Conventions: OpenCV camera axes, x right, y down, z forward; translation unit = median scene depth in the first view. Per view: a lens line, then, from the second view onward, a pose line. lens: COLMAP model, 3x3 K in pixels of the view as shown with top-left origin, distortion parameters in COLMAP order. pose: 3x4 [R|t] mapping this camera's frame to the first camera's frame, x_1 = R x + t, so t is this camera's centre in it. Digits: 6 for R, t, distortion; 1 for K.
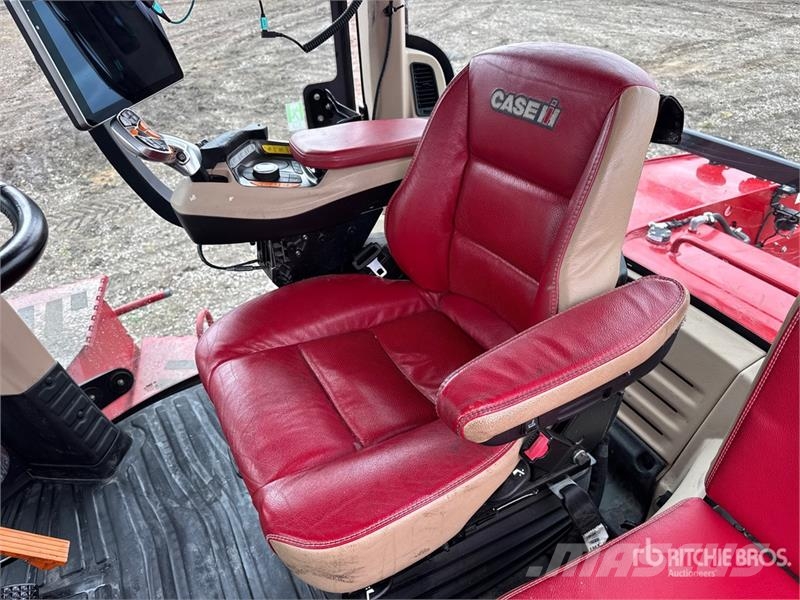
lens RADIAL K [[567.3, 0, 395.5], [0, 567.3, 298.9], [0, 0, 1]] dist [0.049854, -0.059740]
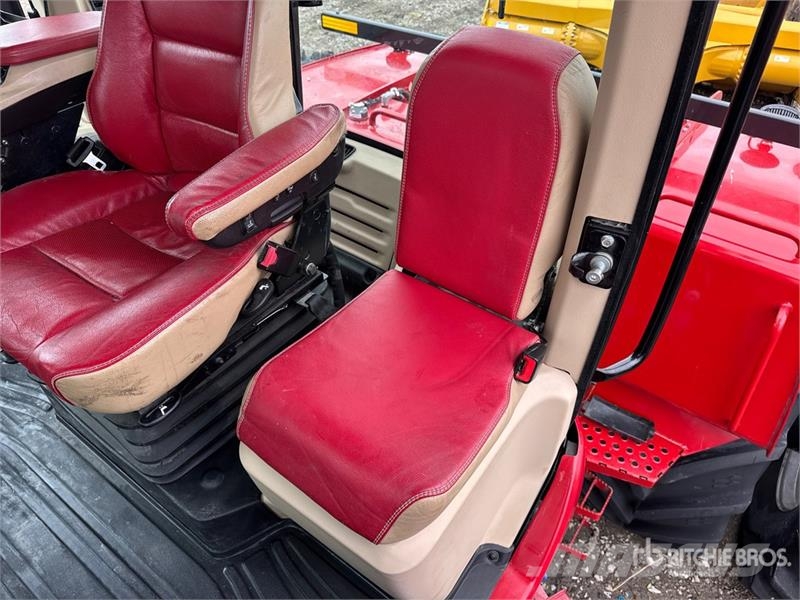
lens RADIAL K [[567.3, 0, 395.5], [0, 567.3, 298.9], [0, 0, 1]] dist [0.049854, -0.059740]
pose [[0.891392, -0.266321, 0.366734, 0.006963], [0.220164, 0.961705, 0.163252, 0.136448], [-0.396167, -0.064780, 0.915890, -0.190545]]
